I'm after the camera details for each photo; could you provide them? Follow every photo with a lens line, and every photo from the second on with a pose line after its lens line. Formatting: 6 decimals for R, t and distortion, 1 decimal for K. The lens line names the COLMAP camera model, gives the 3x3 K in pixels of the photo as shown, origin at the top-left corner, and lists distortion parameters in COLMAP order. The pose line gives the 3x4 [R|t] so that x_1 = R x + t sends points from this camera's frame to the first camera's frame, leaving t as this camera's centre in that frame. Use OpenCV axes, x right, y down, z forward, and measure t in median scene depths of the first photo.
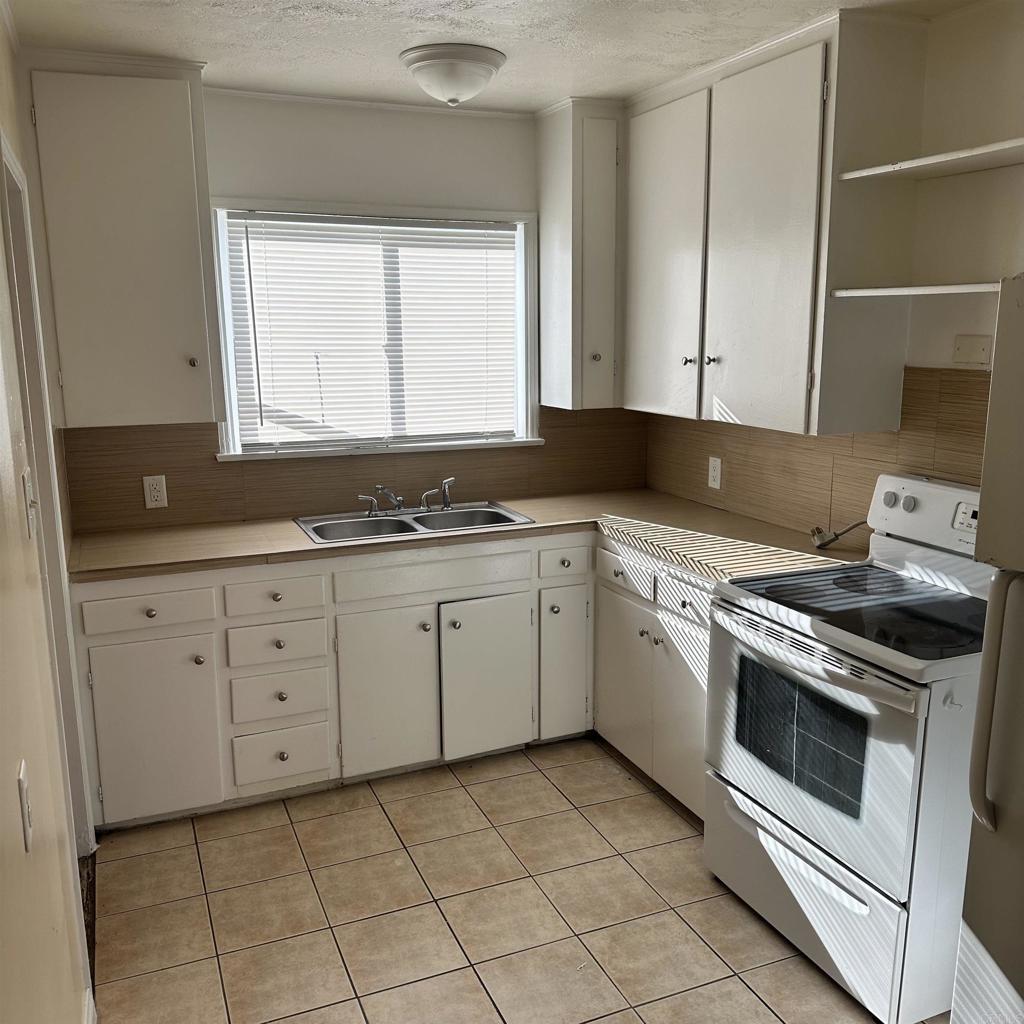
lens RADIAL K [[957.5, 0, 504.4], [0, 957.5, 505.8], [0, 0, 1]] dist [0.018907, 0.000000]
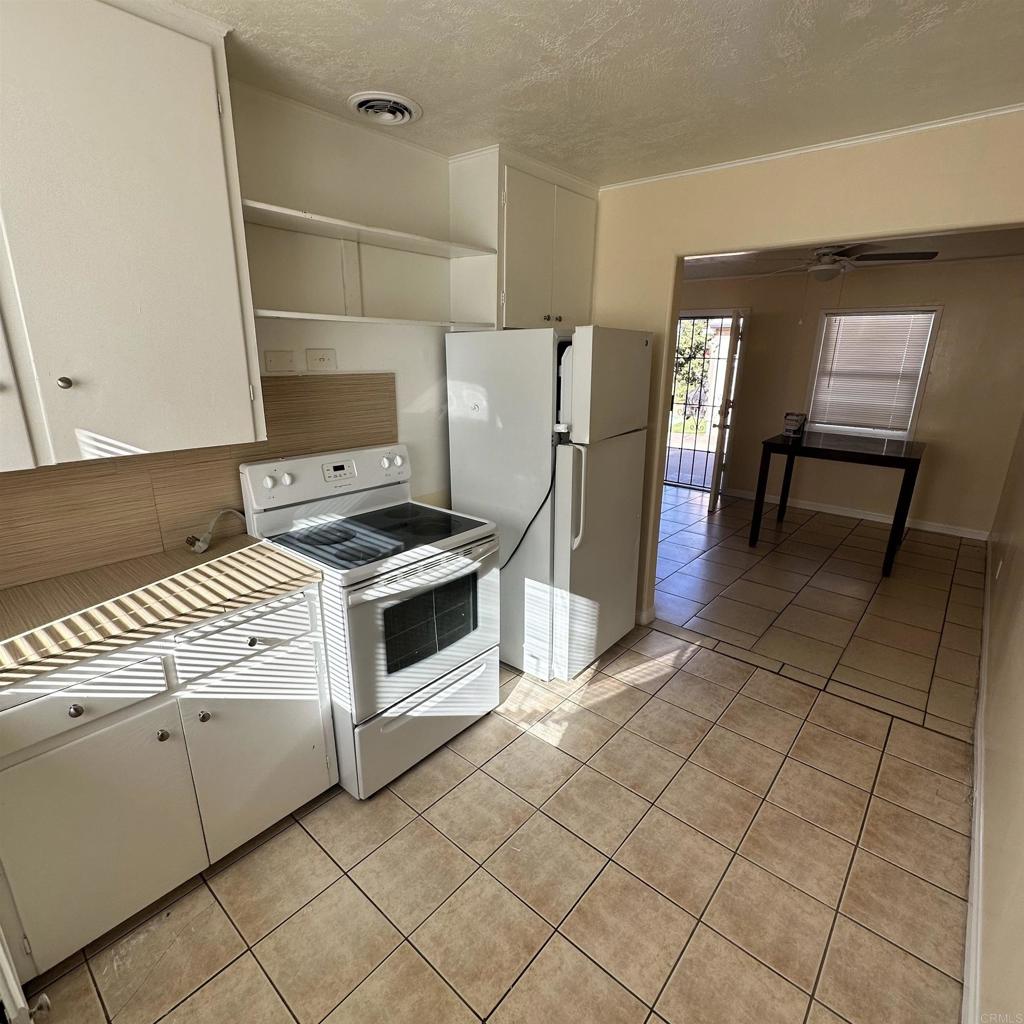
lens RADIAL K [[549.5, 0, 519.1], [0, 549.5, 511.9], [0, 0, 1]] dist [-0.001923, 0.011671]
pose [[-0.457451, -0.246734, 0.854319, -0.416156], [0.161357, 0.921754, 0.352610, -0.188000], [-0.874473, 0.299152, -0.381845, 1.074696]]
